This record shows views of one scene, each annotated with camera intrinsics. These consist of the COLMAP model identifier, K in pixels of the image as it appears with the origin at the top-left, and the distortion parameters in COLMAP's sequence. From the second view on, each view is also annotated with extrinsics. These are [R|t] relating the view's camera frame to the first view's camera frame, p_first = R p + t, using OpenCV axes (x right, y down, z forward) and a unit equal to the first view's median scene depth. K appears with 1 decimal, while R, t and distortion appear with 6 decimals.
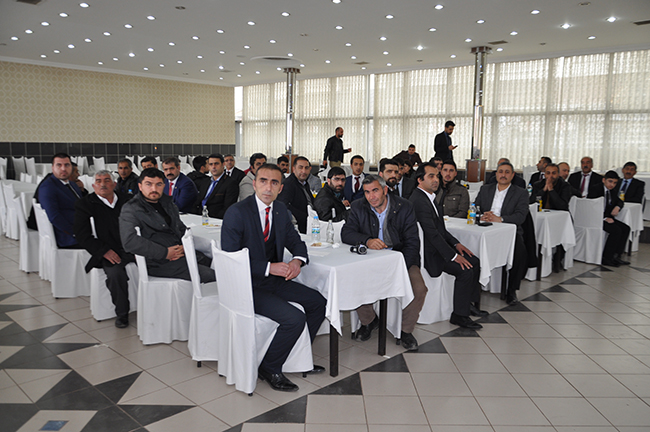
lens RADIAL K [[530.8, 0, 334.9], [0, 530.8, 213.2], [0, 0, 1]] dist [-0.096508, 0.089989]
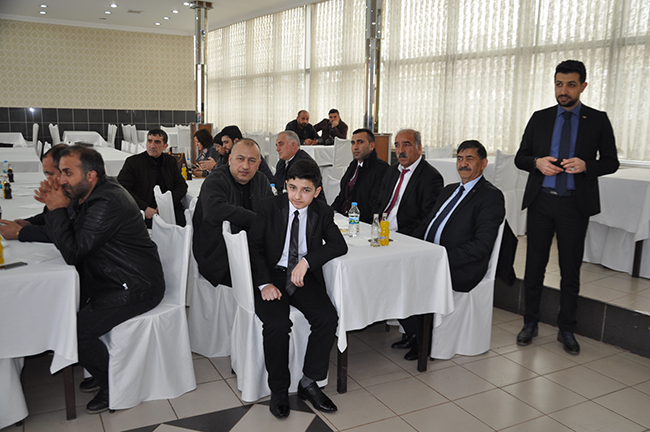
lens RADIAL K [[575.5, 0, 325.0], [0, 575.5, 216.0], [0, 0, 1]] dist [-0.004417, -0.001293]
pose [[0.952951, 0.055118, -0.298073, 0.270463], [-0.041432, 0.997785, 0.052044, -0.025256], [0.300281, -0.037246, 0.953123, 0.230013]]
